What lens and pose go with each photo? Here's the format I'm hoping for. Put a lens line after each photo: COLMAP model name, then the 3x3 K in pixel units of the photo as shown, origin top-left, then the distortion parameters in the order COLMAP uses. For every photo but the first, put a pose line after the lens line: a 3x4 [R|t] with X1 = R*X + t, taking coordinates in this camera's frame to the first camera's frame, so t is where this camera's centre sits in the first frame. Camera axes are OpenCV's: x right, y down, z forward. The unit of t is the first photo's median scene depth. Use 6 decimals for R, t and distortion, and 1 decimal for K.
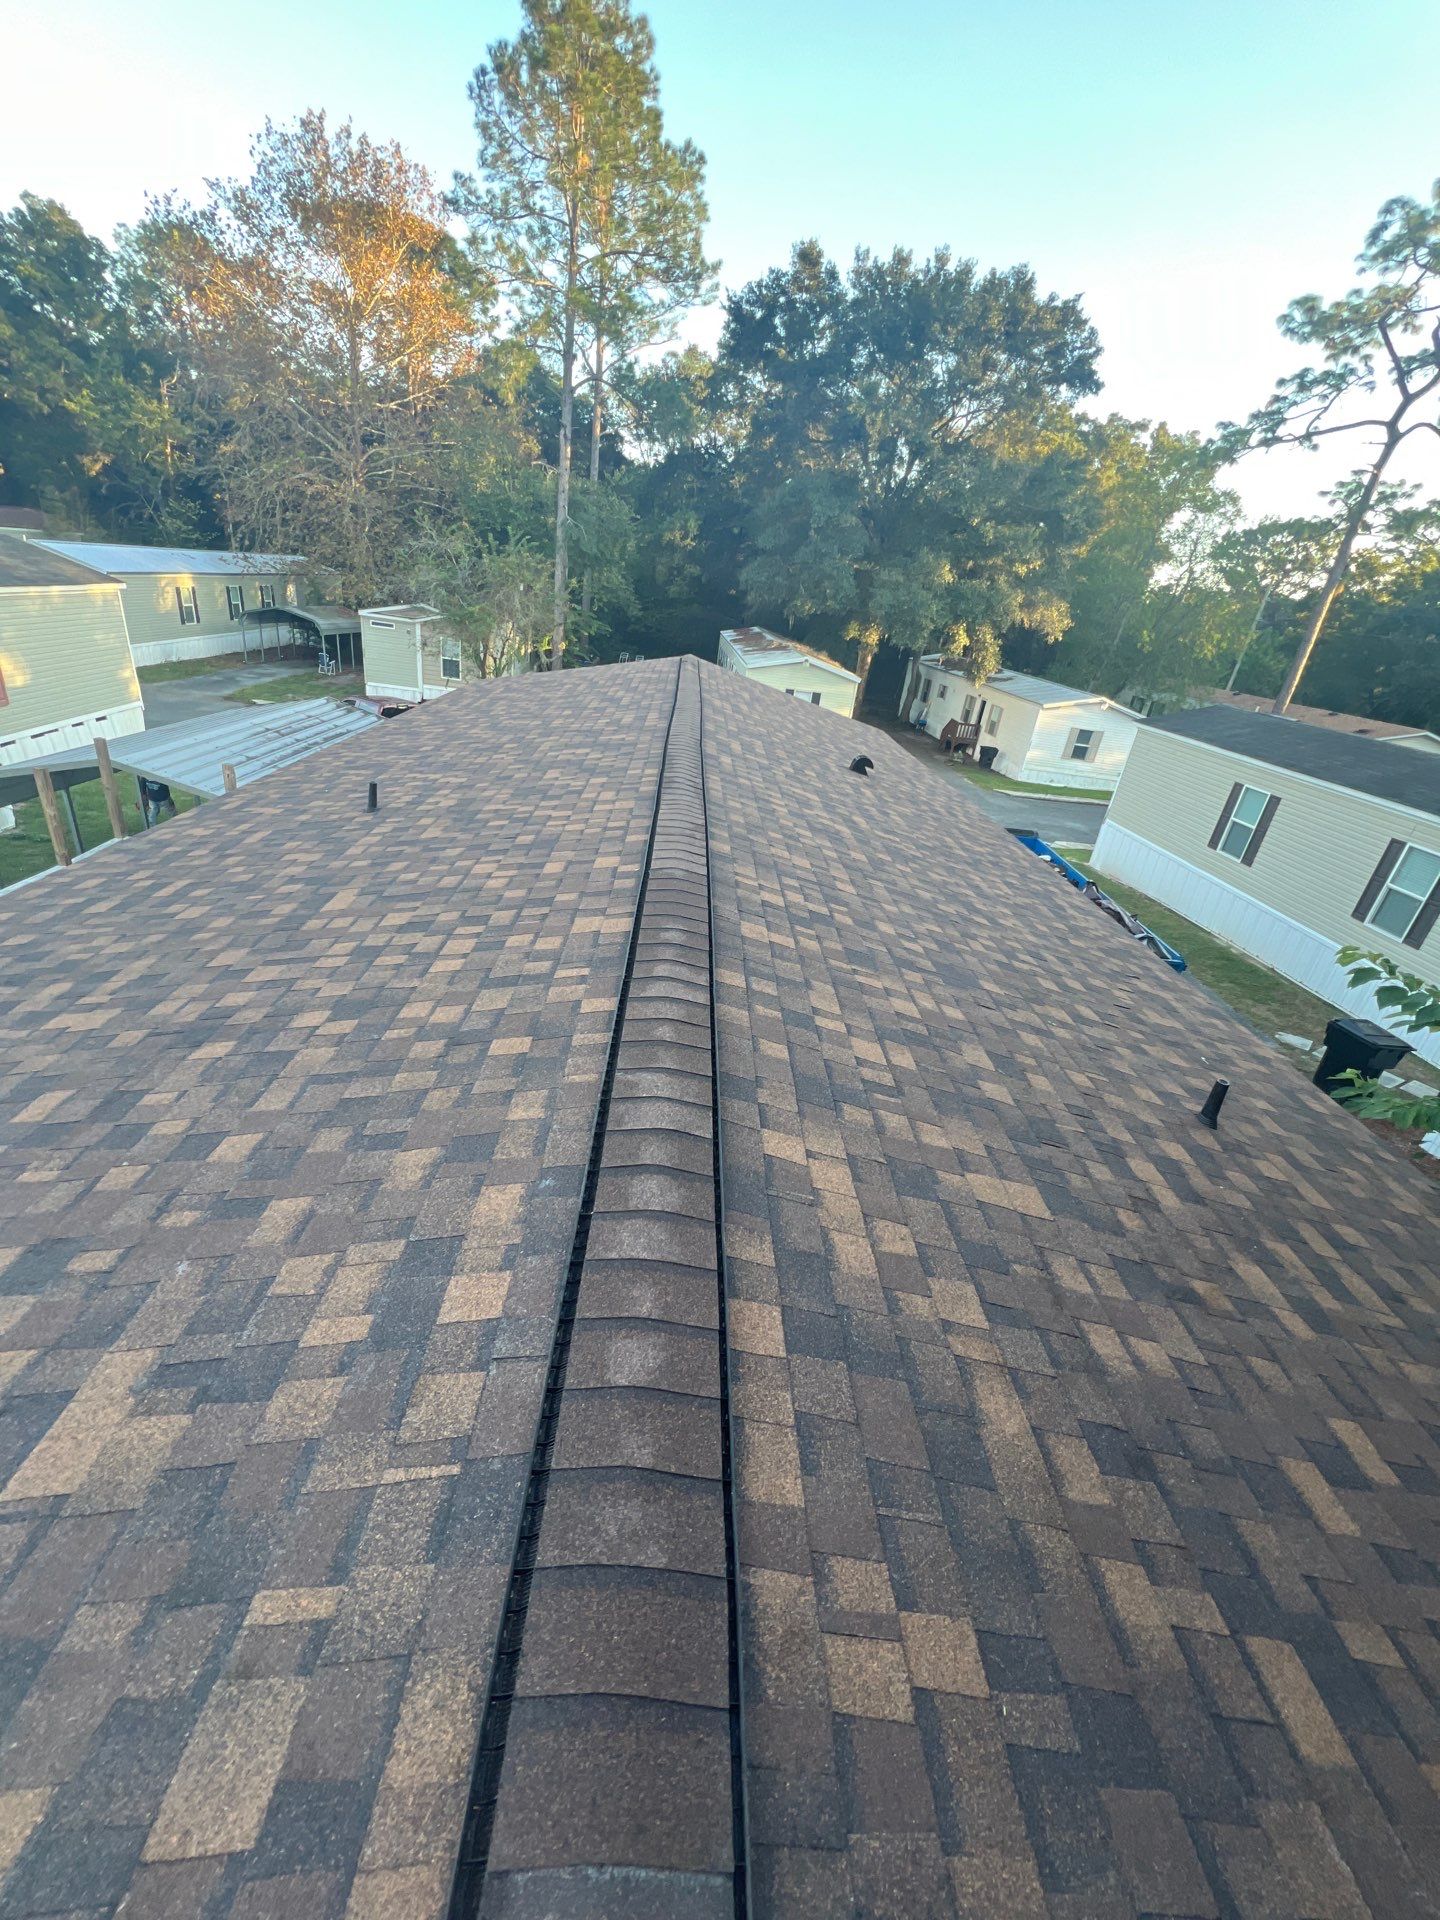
lens RADIAL K [[766.2, 0, 720.0], [0, 766.2, 960.0], [0, 0, 1]] dist [0.001284, 0.000885]
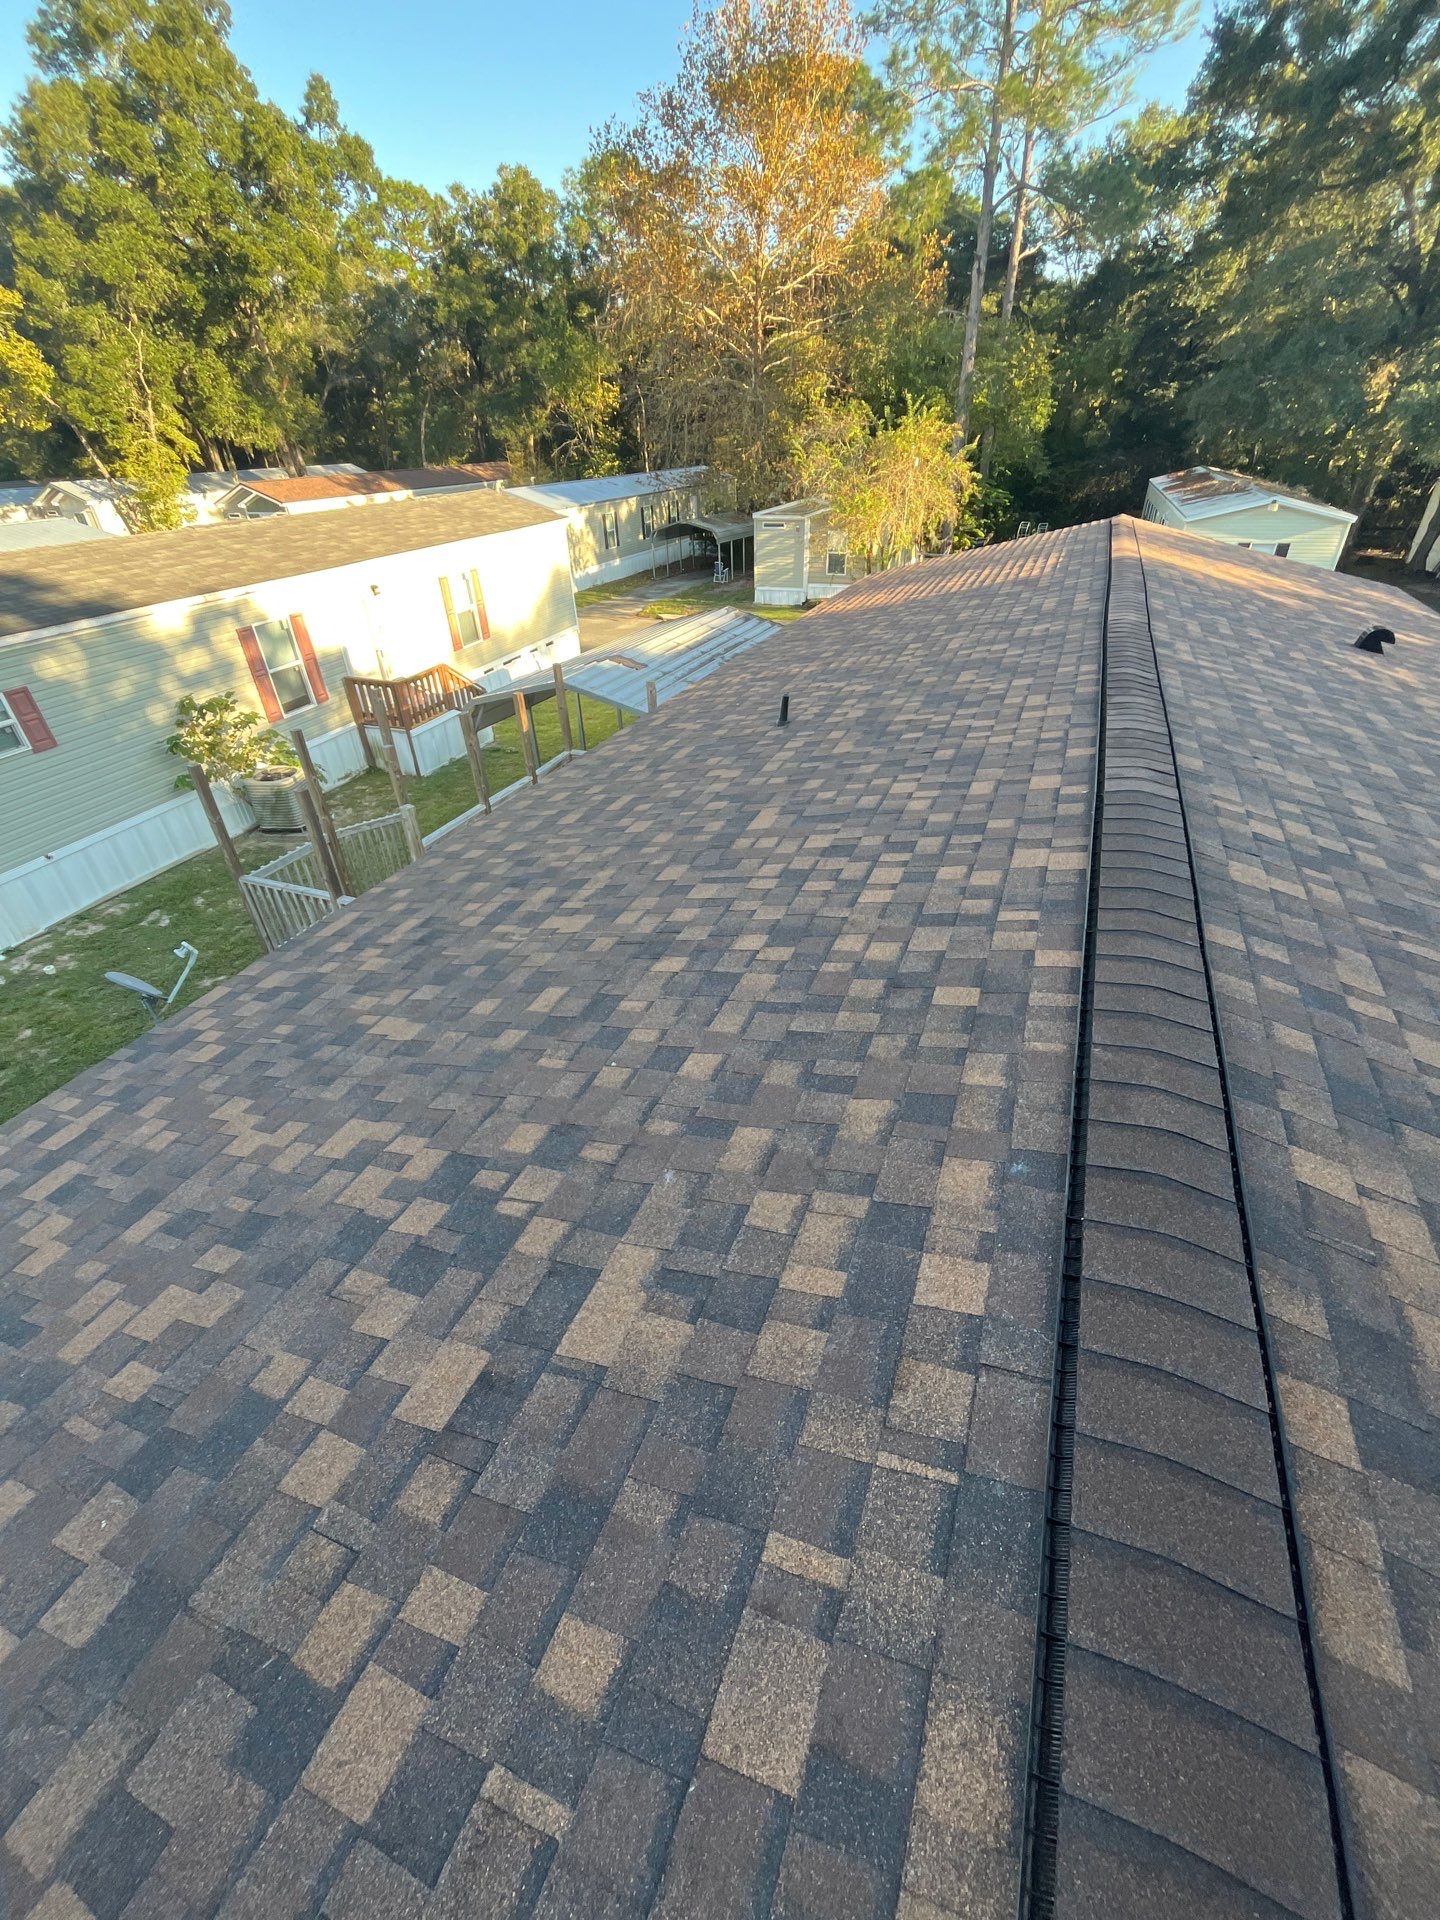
lens RADIAL K [[766.2, 0, 720.0], [0, 766.2, 960.0], [0, 0, 1]] dist [0.001284, 0.000885]
pose [[0.903927, 0.103698, -0.414925, -0.151084], [-0.050539, 0.989262, 0.137137, -0.042796], [0.424690, -0.102992, 0.899461, 0.053123]]
